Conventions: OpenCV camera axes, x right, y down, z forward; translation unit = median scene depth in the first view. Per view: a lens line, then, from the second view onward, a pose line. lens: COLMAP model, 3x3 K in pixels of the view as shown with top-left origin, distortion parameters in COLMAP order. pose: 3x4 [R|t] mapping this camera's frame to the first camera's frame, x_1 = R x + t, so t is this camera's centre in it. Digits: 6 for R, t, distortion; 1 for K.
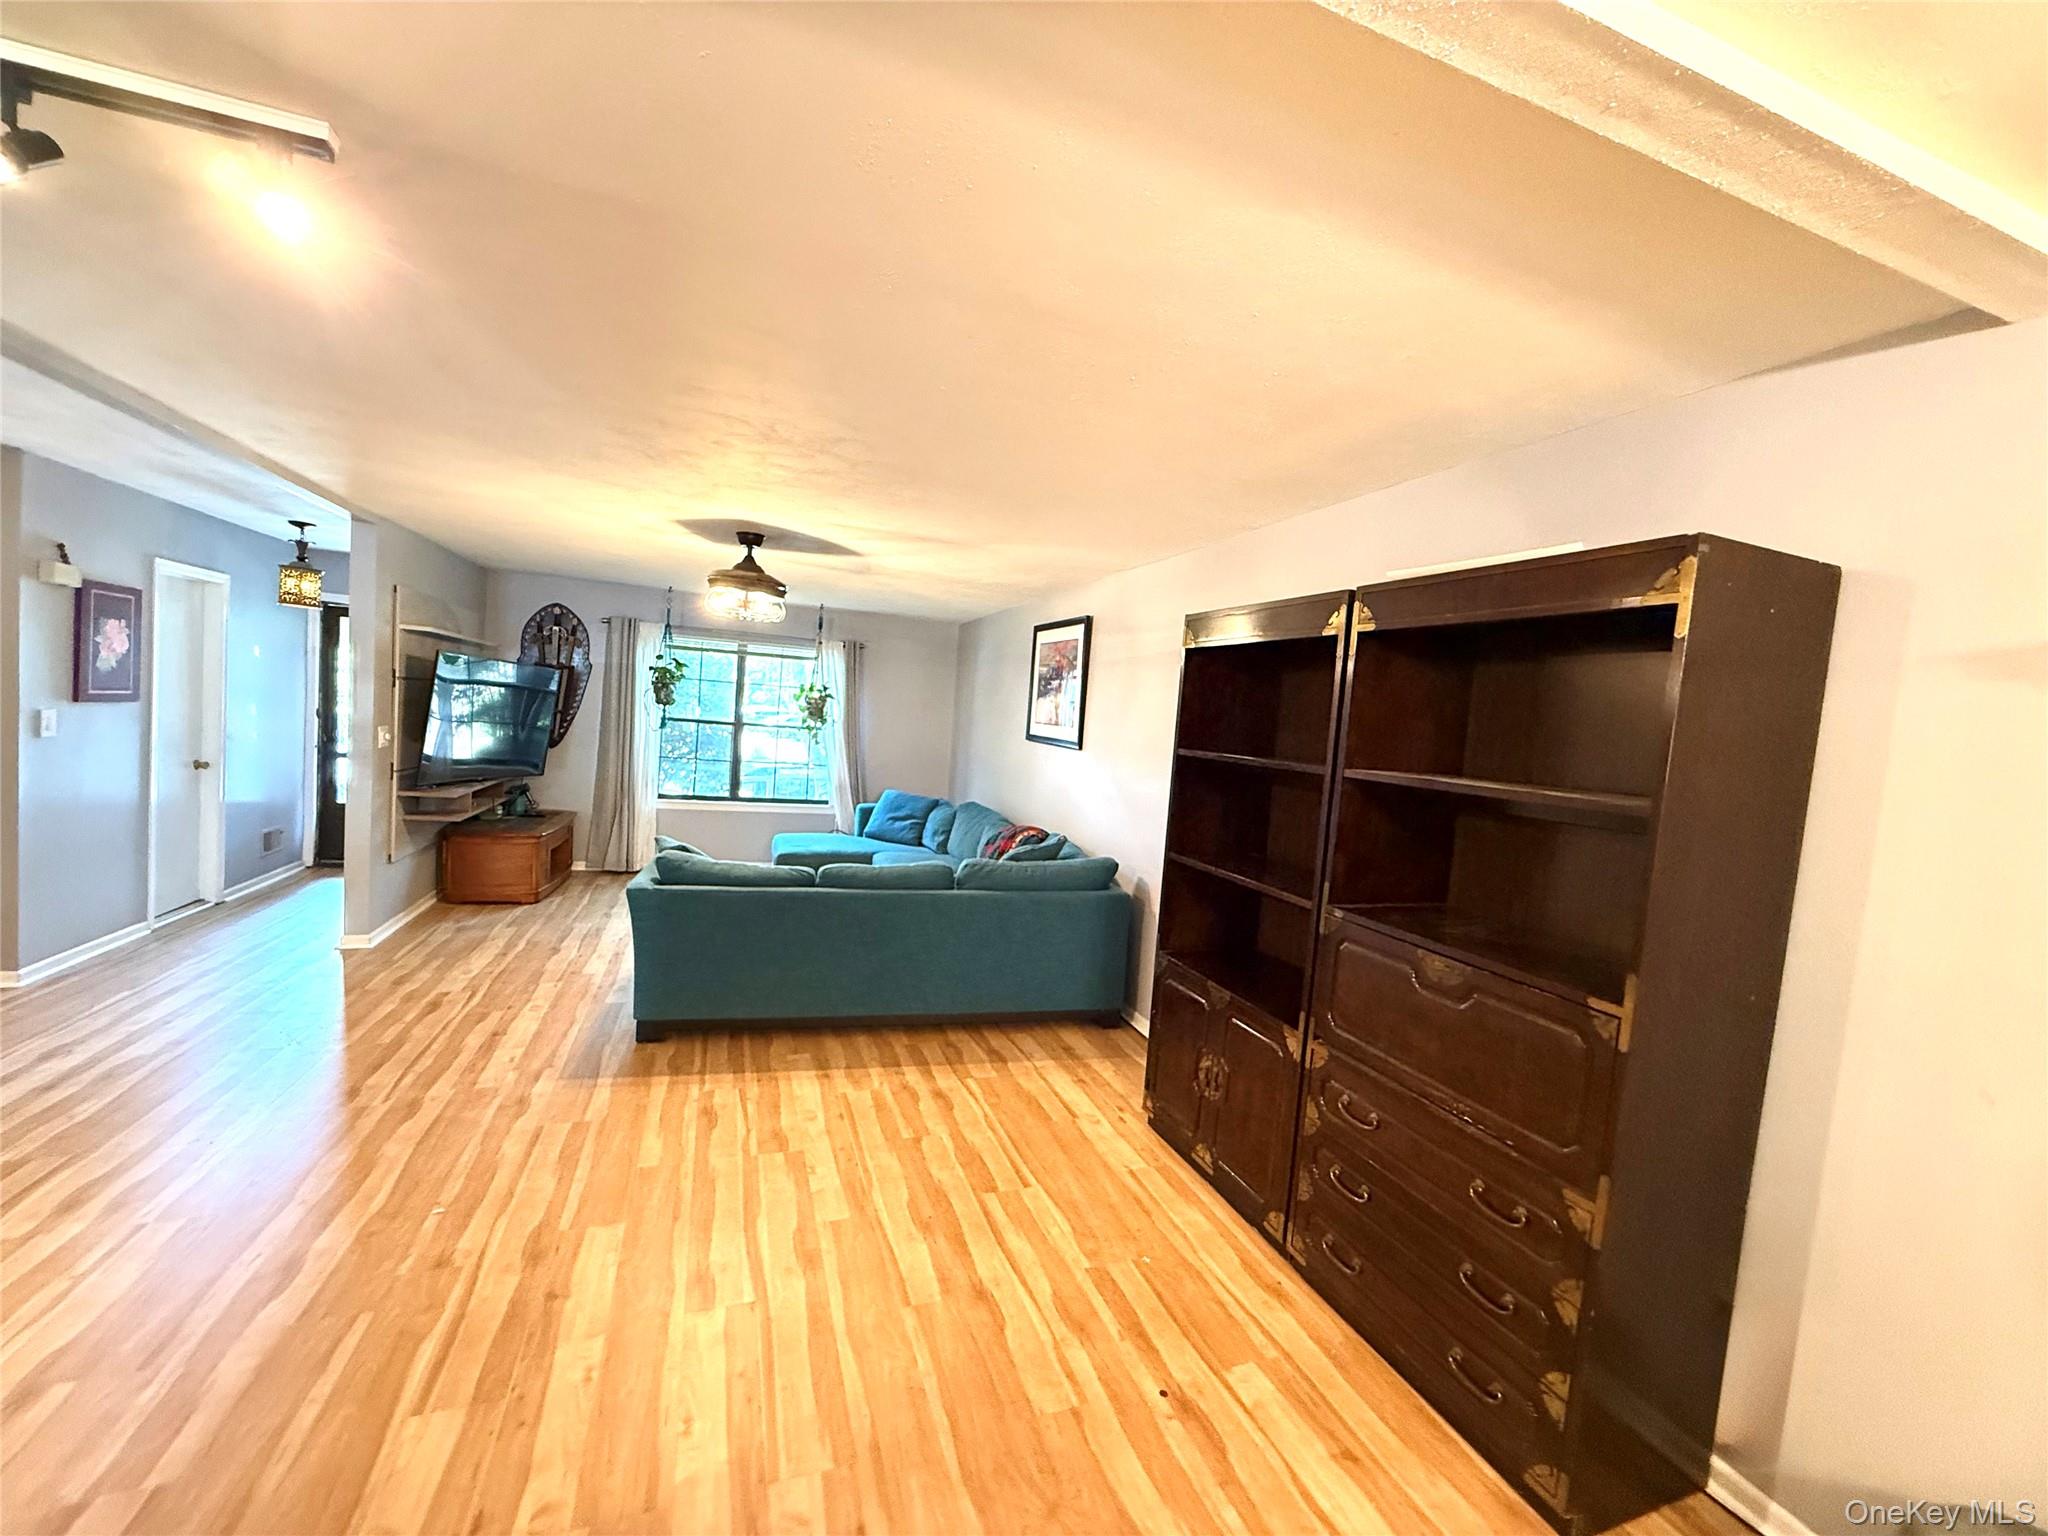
lens RADIAL K [[813.7, 0, 1018.5], [0, 813.7, 766.2], [0, 0, 1]] dist [-0.001413, 0.000195]
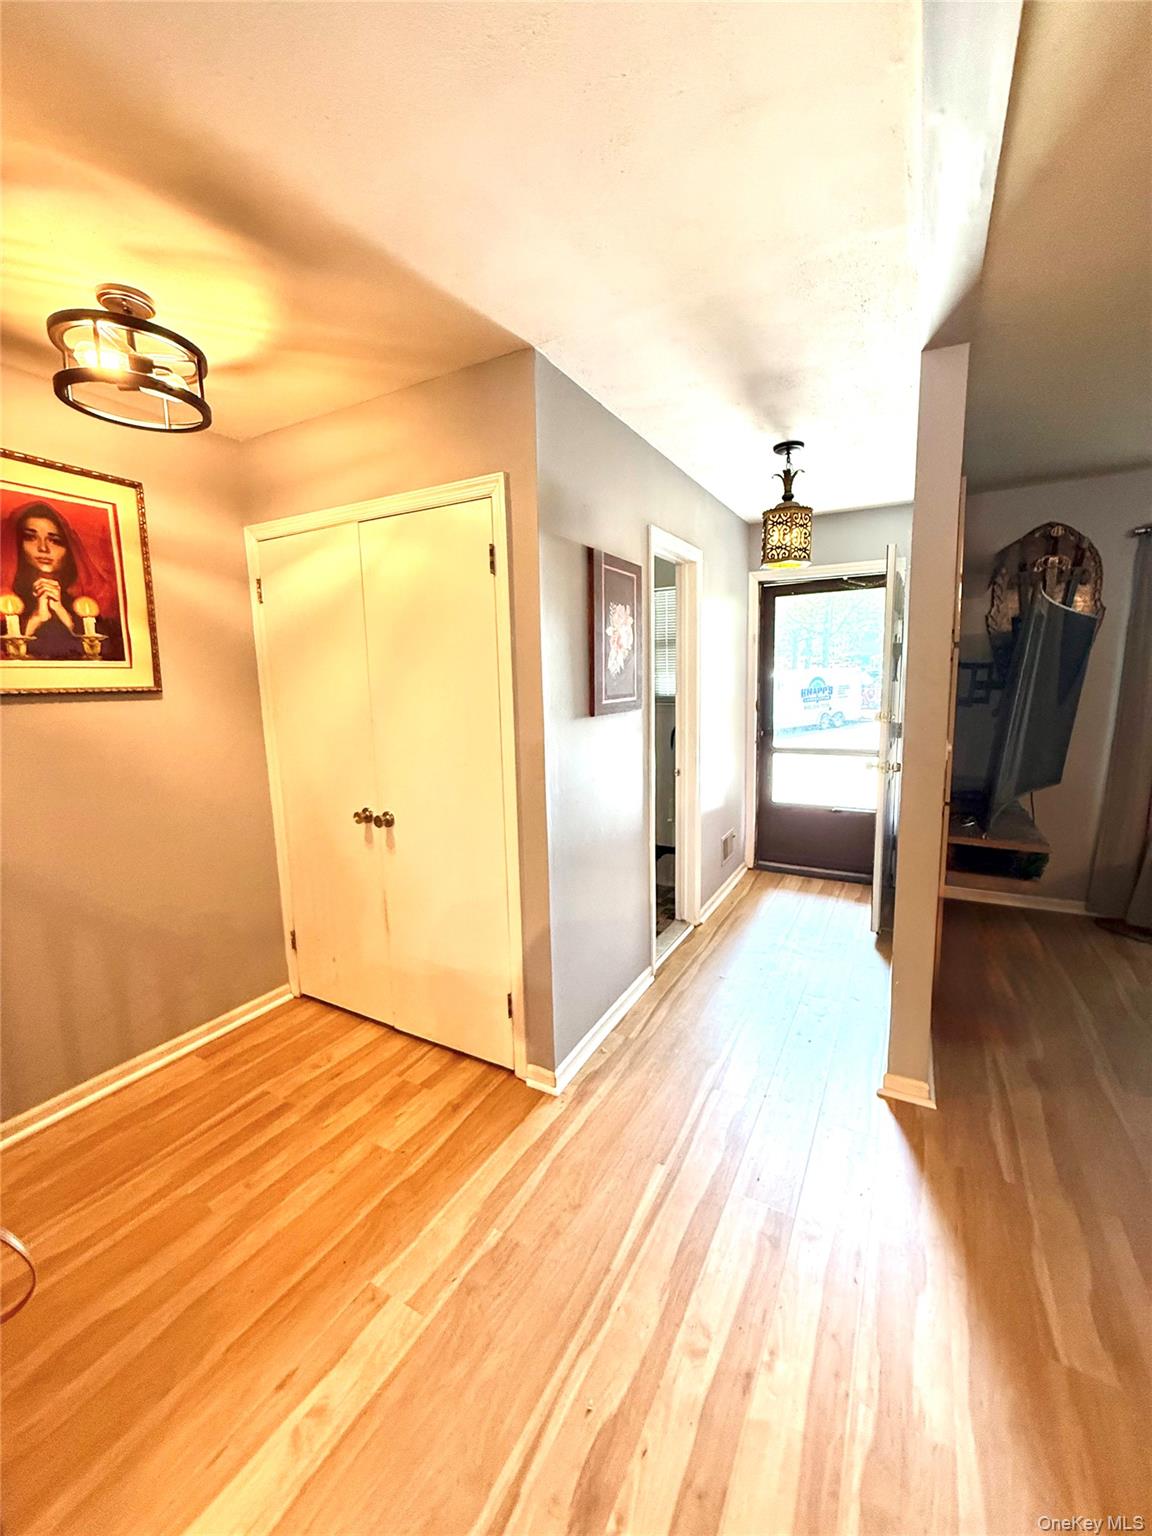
lens RADIAL K [[610.3, 0, 578.1], [0, 610.3, 761.5], [0, 0, 1]] dist [-0.001413, 0.000195]
pose [[0.649927, 0.017714, -0.759790, -0.785233], [0.028816, 0.998435, 0.047927, -0.069909], [0.759450, -0.053043, 0.648400, 0.660921]]
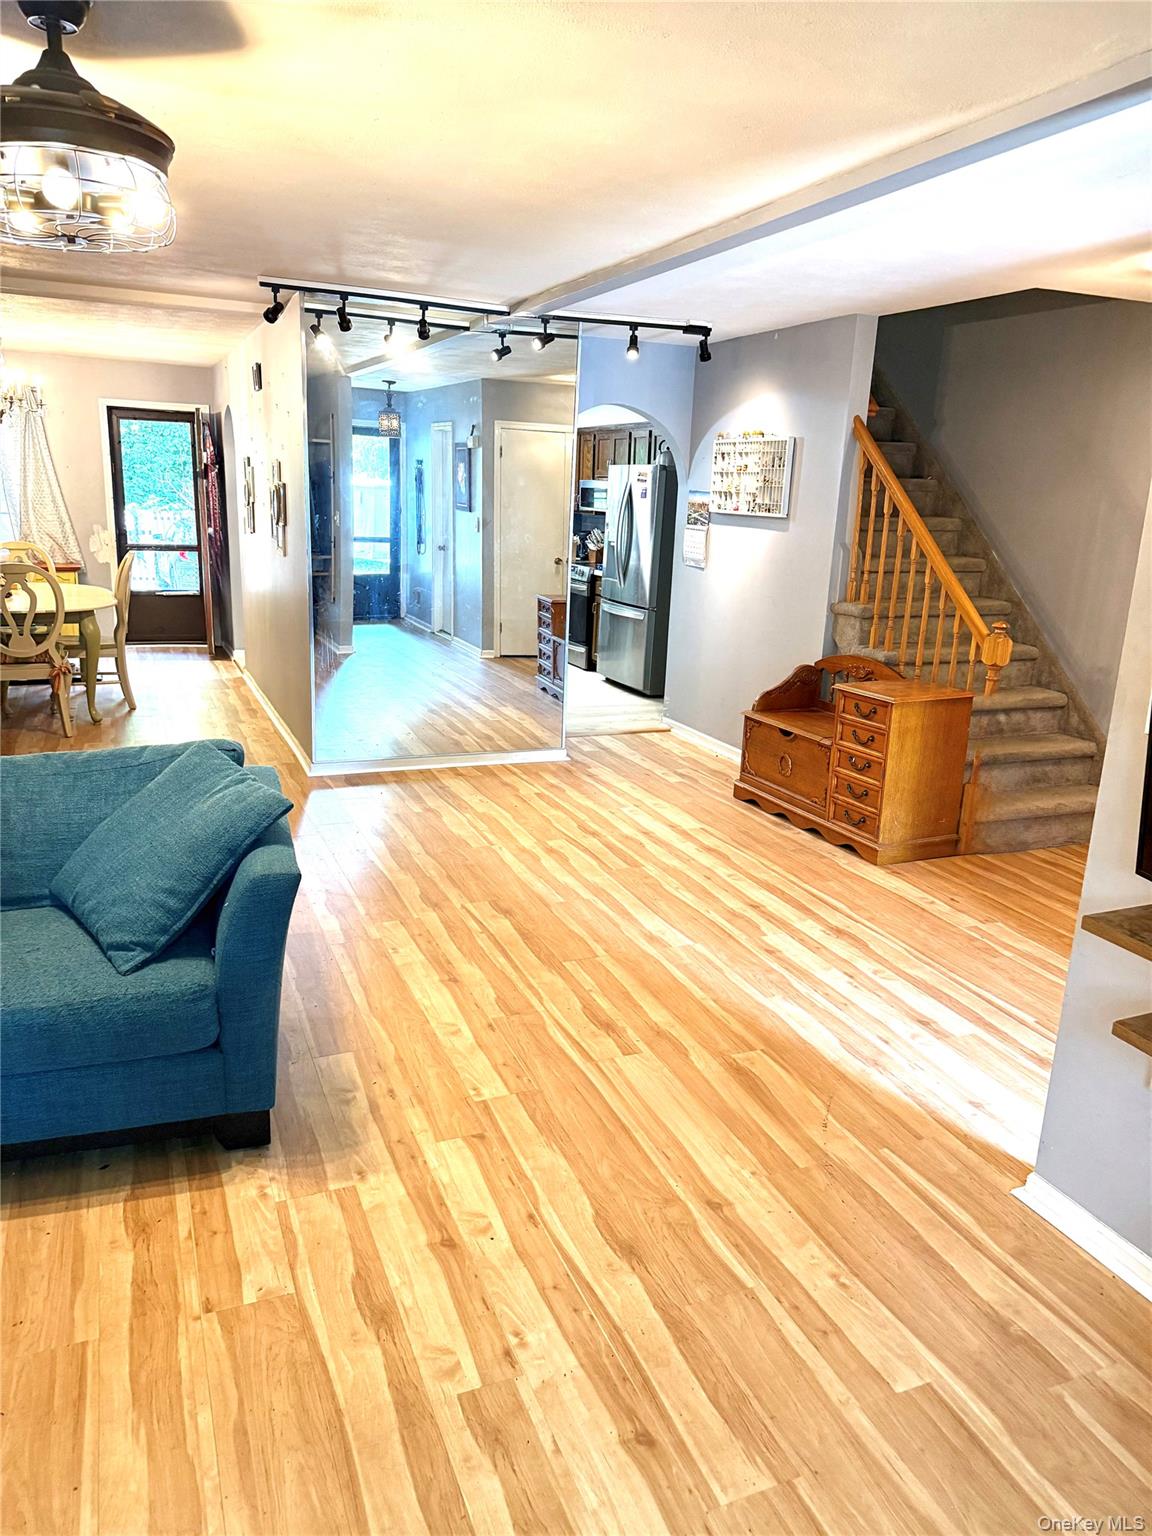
lens RADIAL K [[1077.0, 0, 576.0], [0, 1077.0, 768.0], [0, 0, 1]] dist [0.091530, -0.098585]
pose [[-0.992190, -0.100513, -0.073865, -0.636113], [-0.118174, 0.946989, 0.298740, -0.151329], [0.039922, 0.305136, -0.951472, 1.805835]]
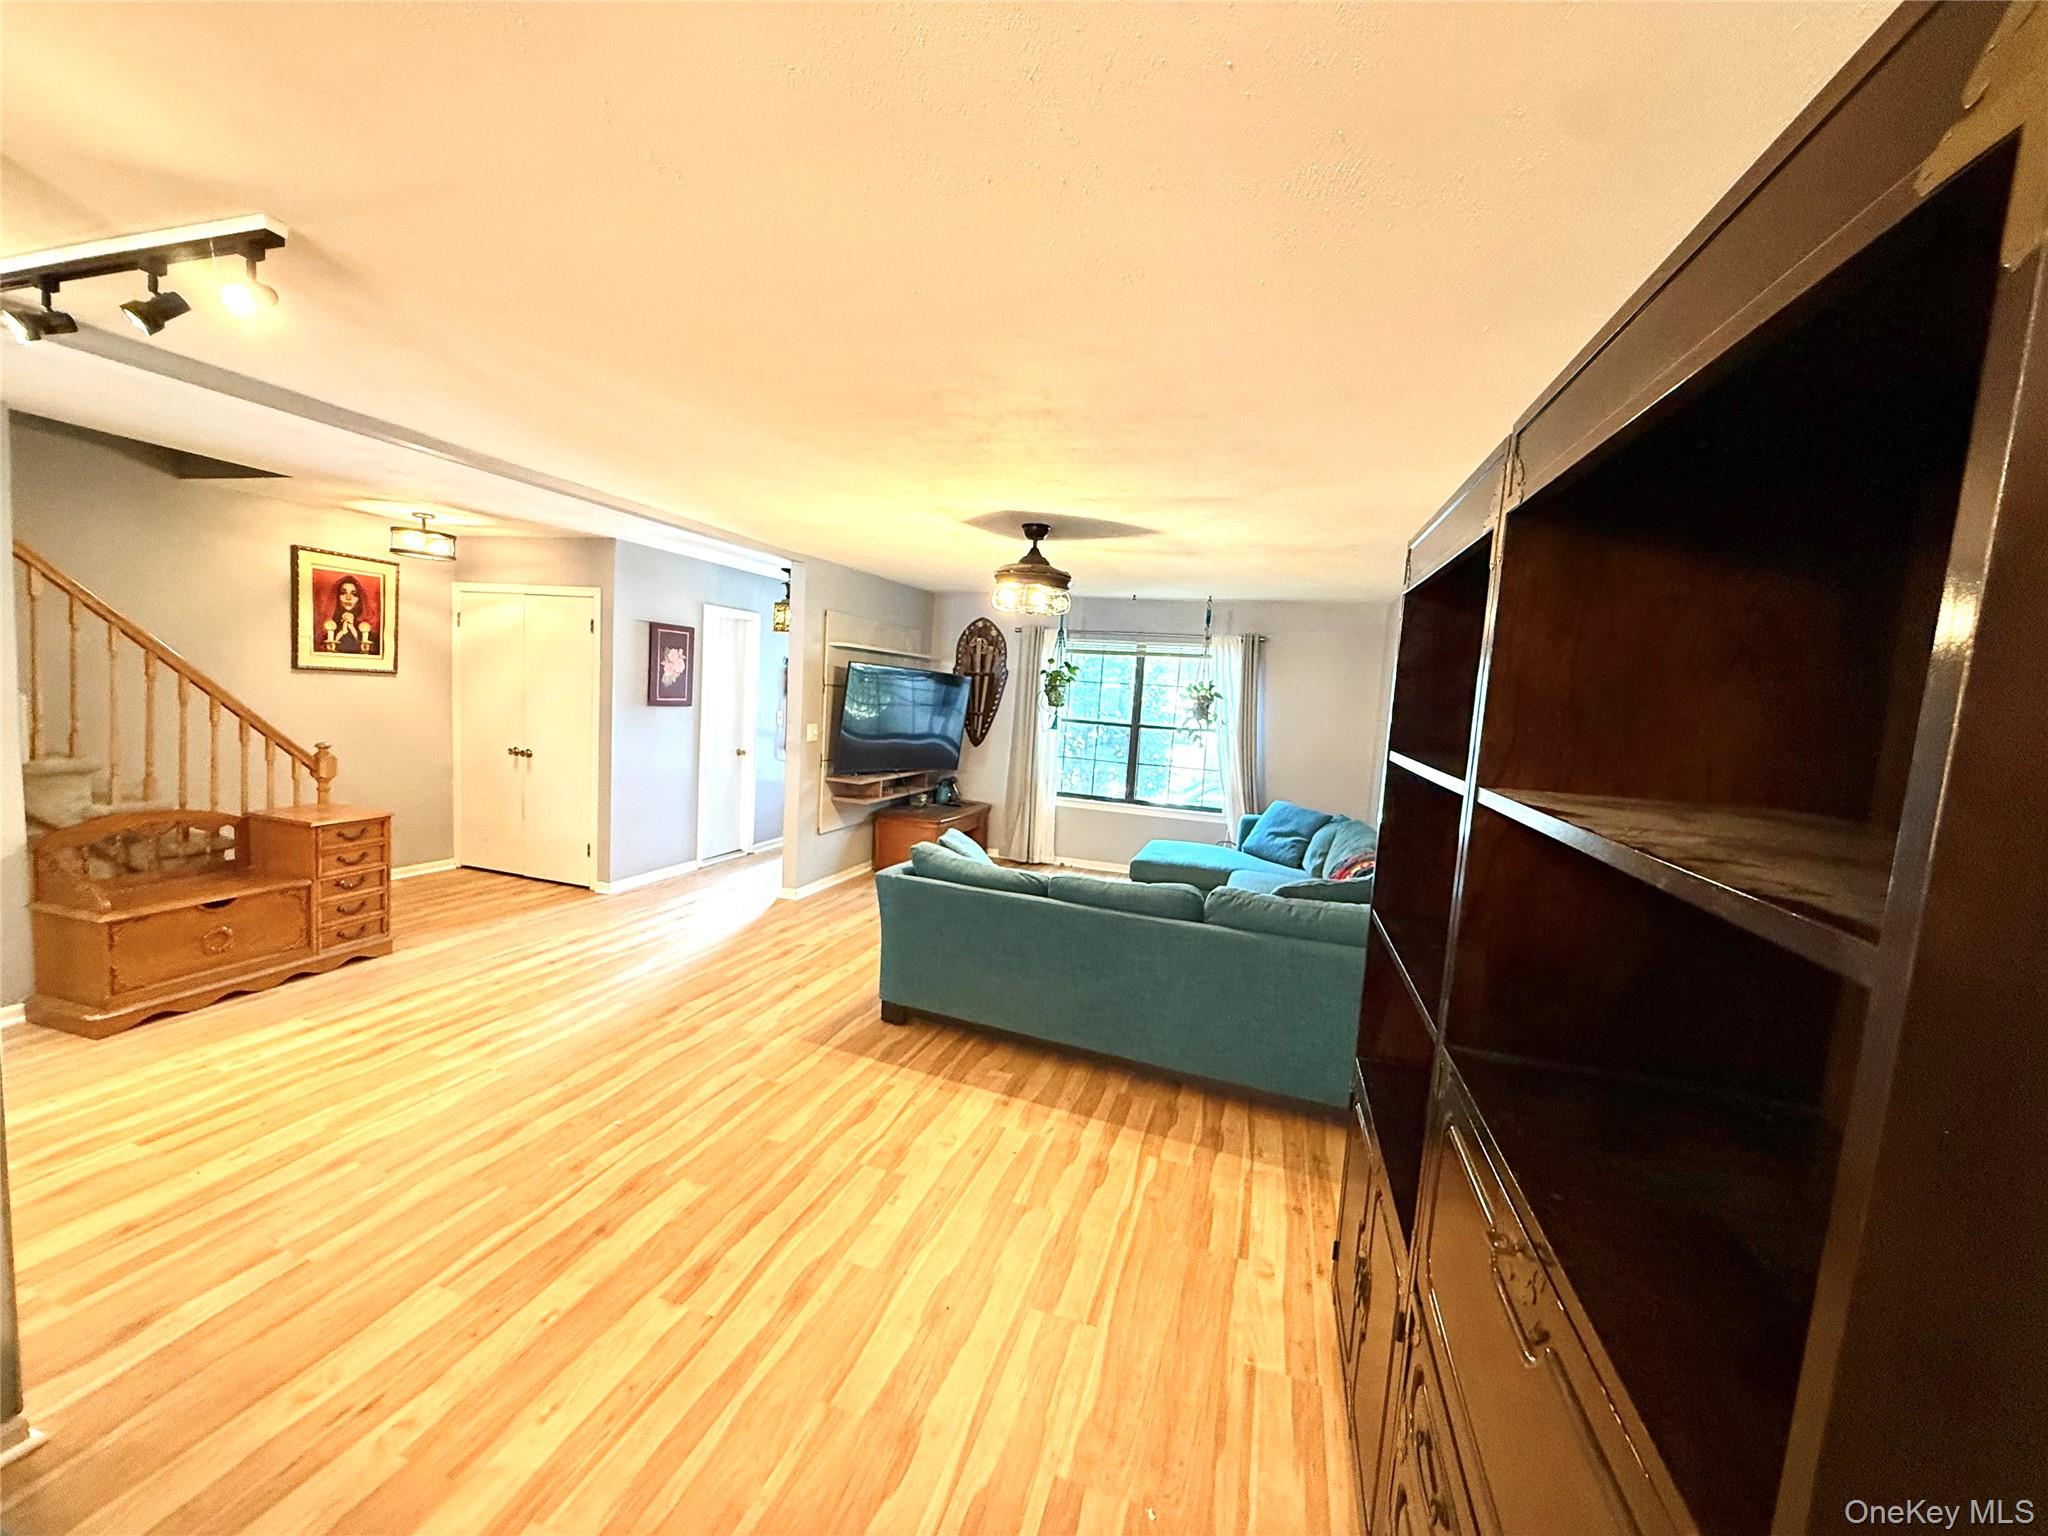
lens RADIAL K [[813.7, 0, 1018.5], [0, 813.7, 766.2], [0, 0, 1]] dist [-0.001413, 0.000195]
pose [[0.794159, 0.031643, -0.606885, 0.289981], [-0.037978, 0.999276, 0.002405, 0.000628], [0.606522, 0.021138, 0.794786, 0.253486]]
